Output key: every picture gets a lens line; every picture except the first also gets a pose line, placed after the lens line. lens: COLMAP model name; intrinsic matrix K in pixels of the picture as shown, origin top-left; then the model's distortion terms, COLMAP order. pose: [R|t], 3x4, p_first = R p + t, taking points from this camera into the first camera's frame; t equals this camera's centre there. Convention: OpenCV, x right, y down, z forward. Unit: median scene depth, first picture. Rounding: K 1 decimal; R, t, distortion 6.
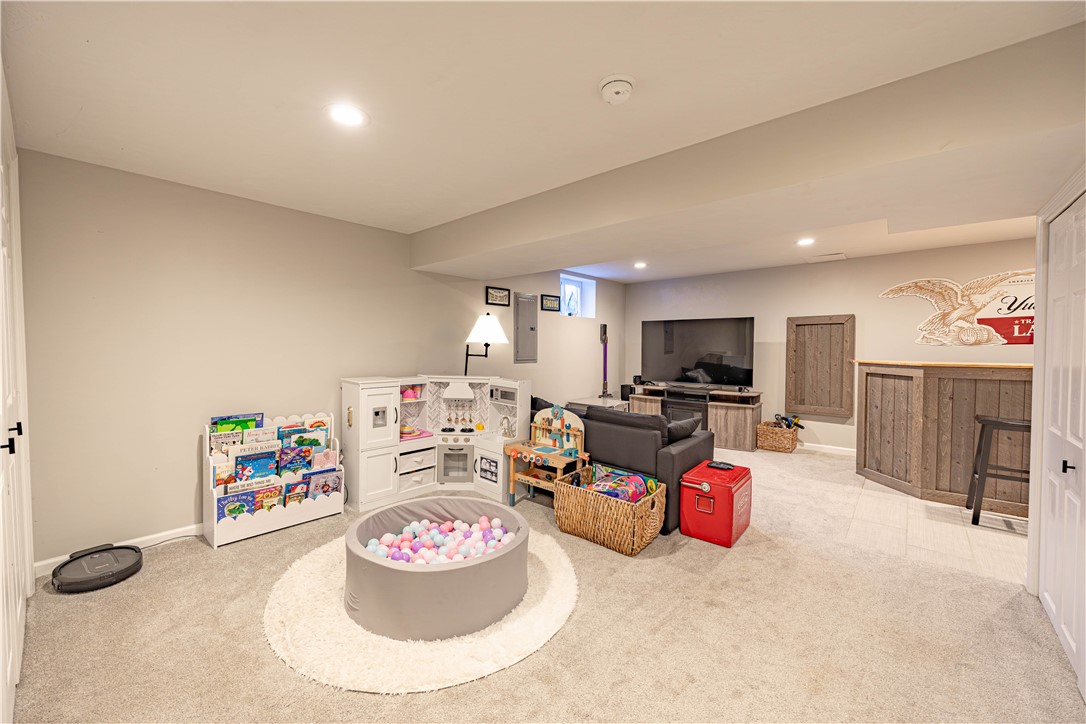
lens RADIAL K [[422.0, 0, 546.8], [0, 422.0, 358.7], [0, 0, 1]] dist [-0.001717, -0.000053]
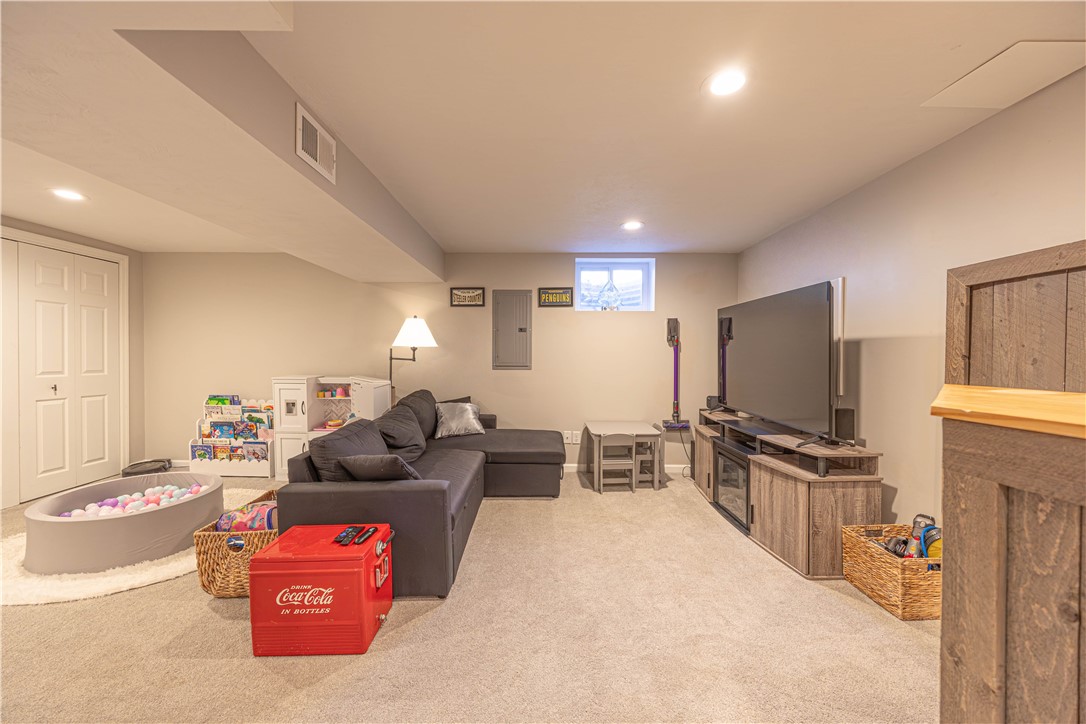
lens RADIAL K [[422.0, 0, 546.8], [0, 422.0, 358.7], [0, 0, 1]] dist [-0.001717, -0.000053]
pose [[0.646908, 0.006428, -0.762541, 0.801624], [-0.021567, 0.999719, -0.009869, -0.006194], [0.762263, 0.022830, 0.646864, 0.602956]]
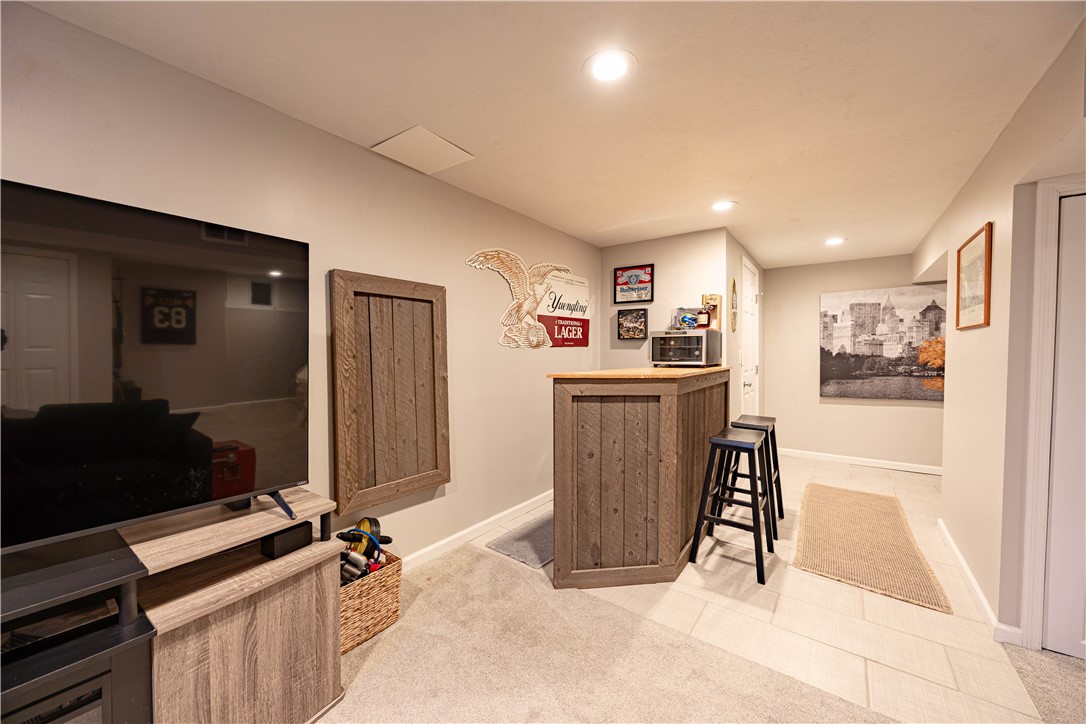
lens RADIAL K [[414.7, 0, 539.6], [0, 414.7, 366.1], [0, 0, 1]] dist [-0.002670, -0.000090]
pose [[-0.075253, -0.030410, 0.996701, 0.236509], [0.027230, 0.999099, 0.032539, -0.023163], [-0.996793, 0.029588, -0.074357, 1.080777]]
